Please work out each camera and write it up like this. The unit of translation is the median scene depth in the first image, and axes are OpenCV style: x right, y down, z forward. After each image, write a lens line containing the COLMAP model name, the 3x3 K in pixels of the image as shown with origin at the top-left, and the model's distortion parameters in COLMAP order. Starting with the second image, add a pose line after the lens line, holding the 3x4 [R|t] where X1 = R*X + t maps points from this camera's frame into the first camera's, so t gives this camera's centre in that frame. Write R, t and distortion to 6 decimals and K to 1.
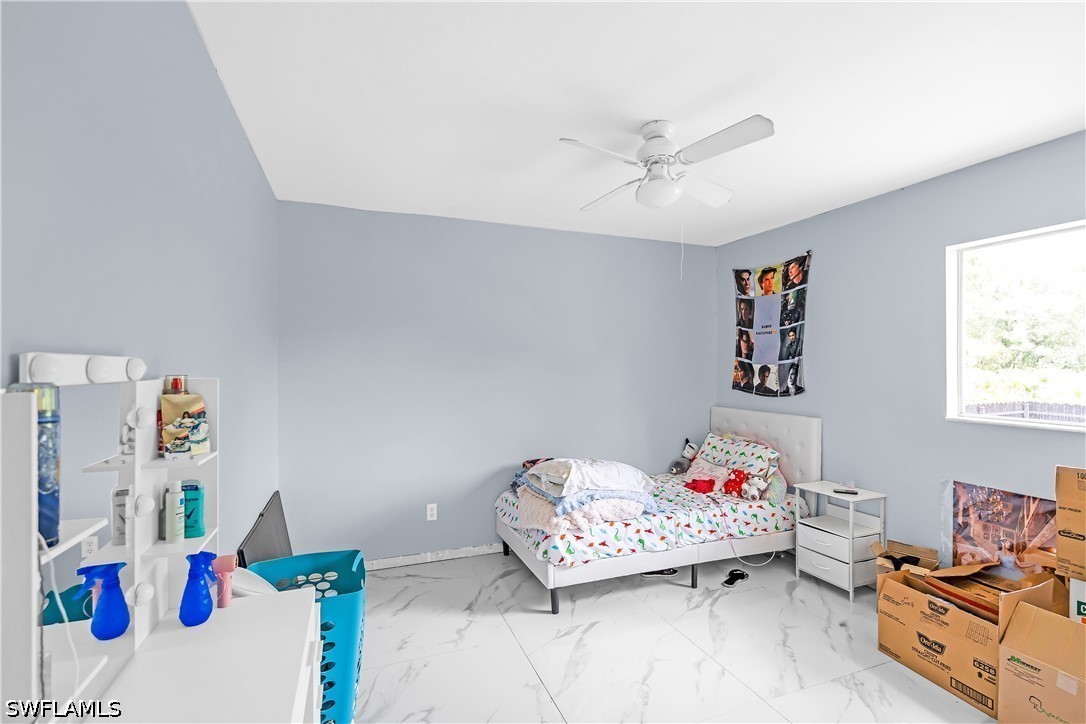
lens RADIAL K [[494.0, 0, 543.0], [0, 494.0, 366.6], [0, 0, 1]] dist [-0.006194, 0.001446]
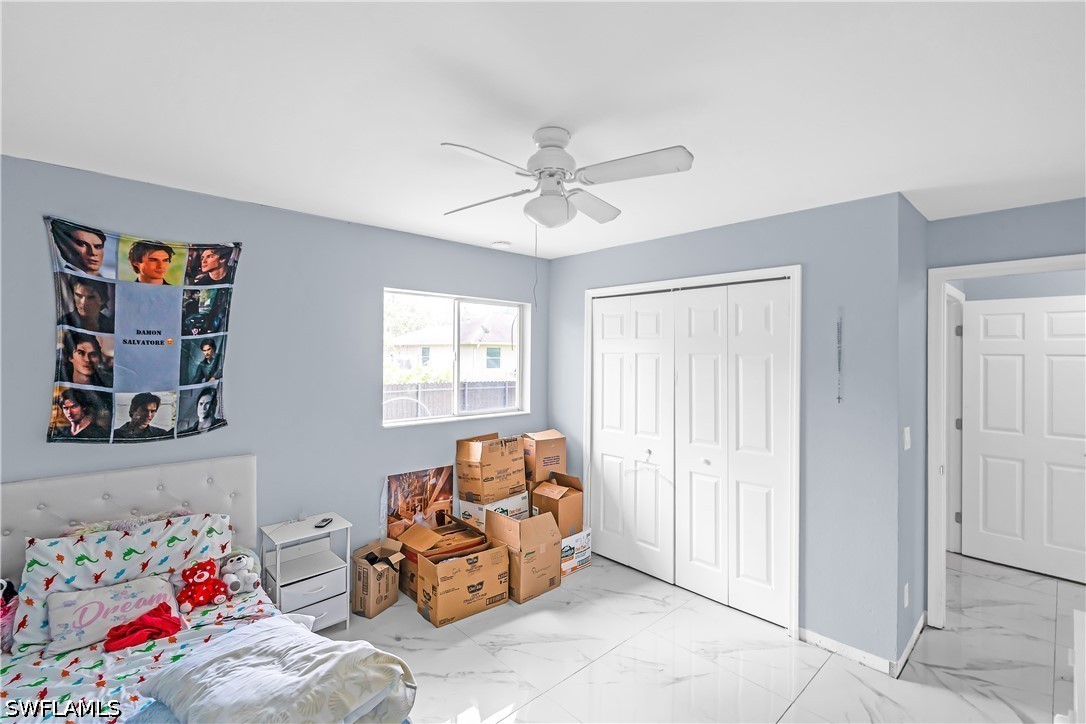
lens RADIAL K [[494.0, 0, 535.2], [0, 494.0, 346.9], [0, 0, 1]] dist [-0.006194, 0.001446]
pose [[-0.370754, 0.001880, 0.928729, -0.335162], [-0.009147, 0.999942, -0.005675, -0.065797], [-0.928686, -0.010599, -0.370715, 0.796064]]
